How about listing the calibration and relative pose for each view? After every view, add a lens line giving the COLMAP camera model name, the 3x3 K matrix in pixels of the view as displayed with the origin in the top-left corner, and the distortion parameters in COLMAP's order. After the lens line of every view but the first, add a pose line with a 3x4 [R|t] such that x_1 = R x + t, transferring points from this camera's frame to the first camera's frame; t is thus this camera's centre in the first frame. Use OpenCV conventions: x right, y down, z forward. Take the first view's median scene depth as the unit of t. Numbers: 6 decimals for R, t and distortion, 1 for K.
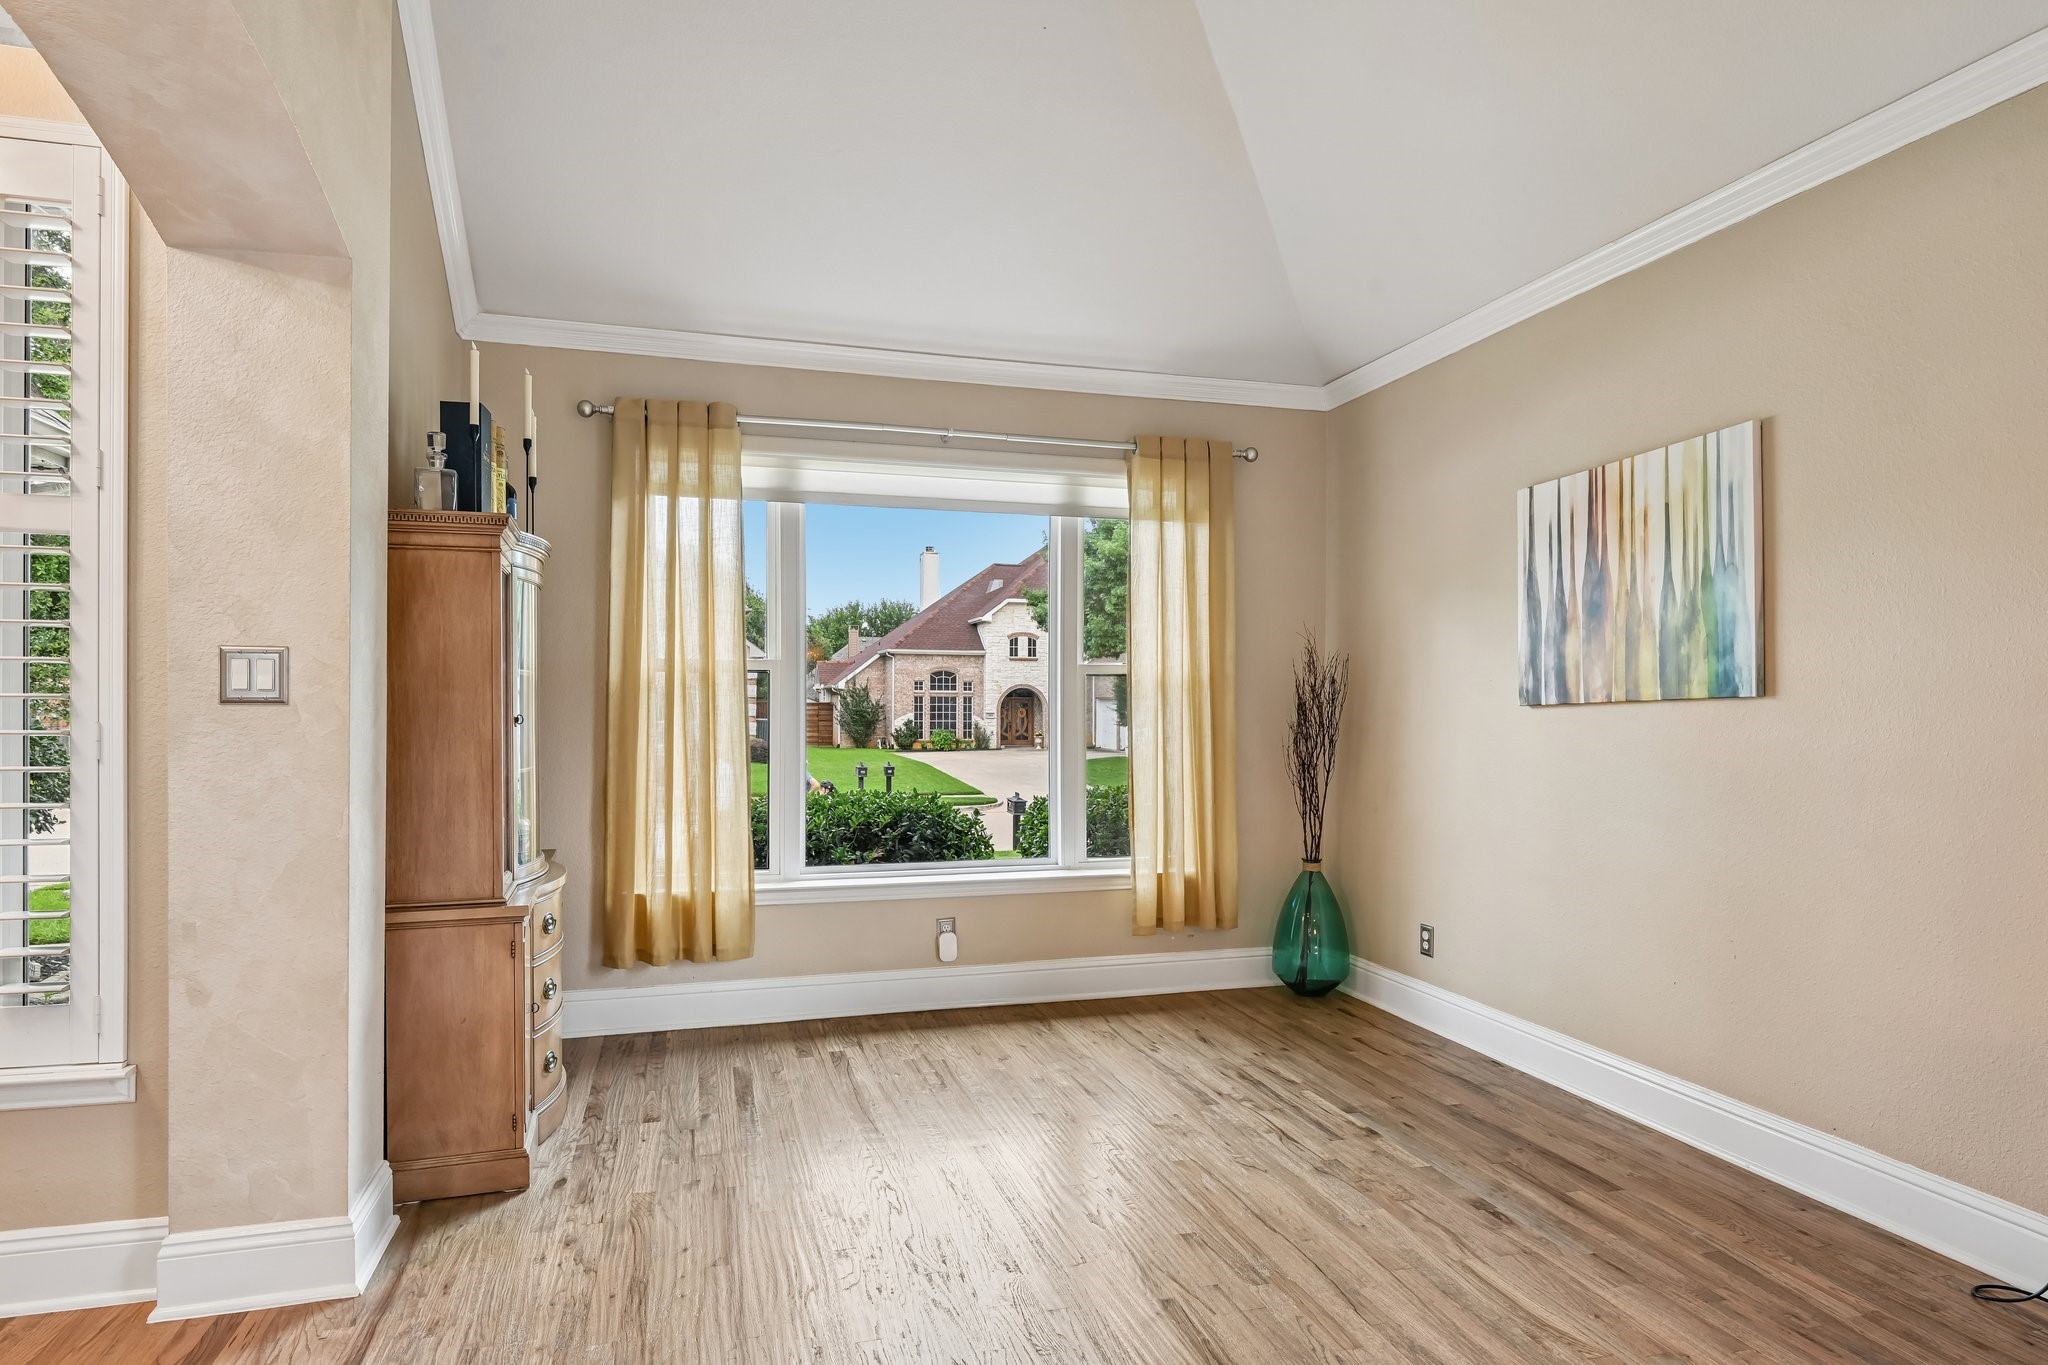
lens RADIAL K [[1167.3, 0, 1003.7], [0, 1167.3, 696.3], [0, 0, 1]] dist [-0.011883, 0.000413]
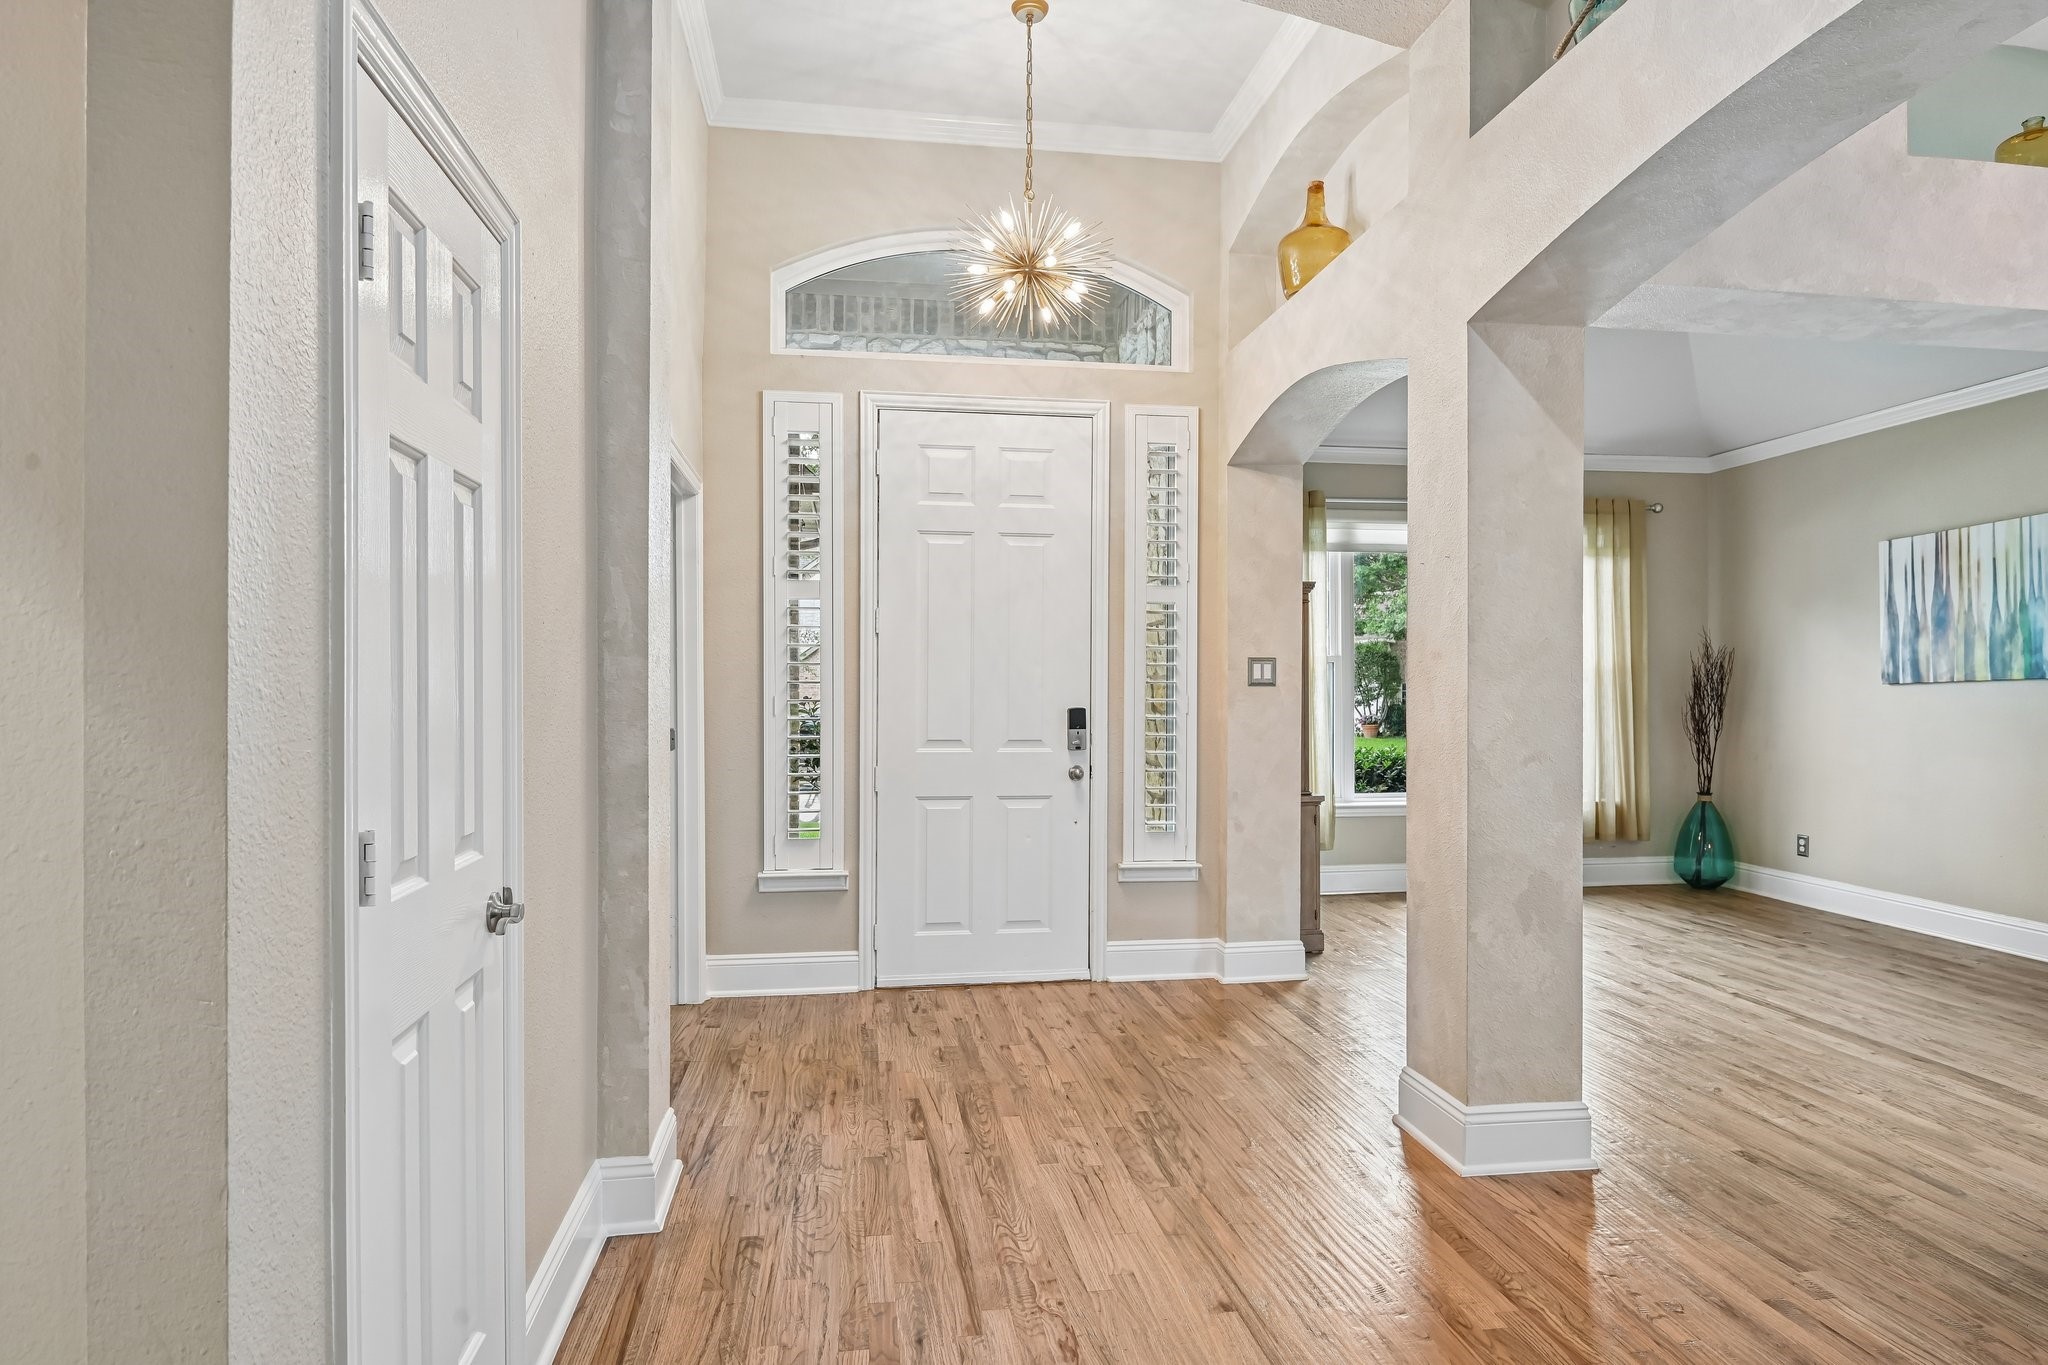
lens RADIAL K [[1167.3, 0, 1041.1], [0, 1167.3, 668.8], [0, 0, 1]] dist [-0.011883, 0.000413]
pose [[0.992111, -0.005439, -0.125243, -0.464203], [0.004614, 0.999966, -0.006875, -0.006357], [0.125276, 0.006243, 0.992102, -0.651678]]
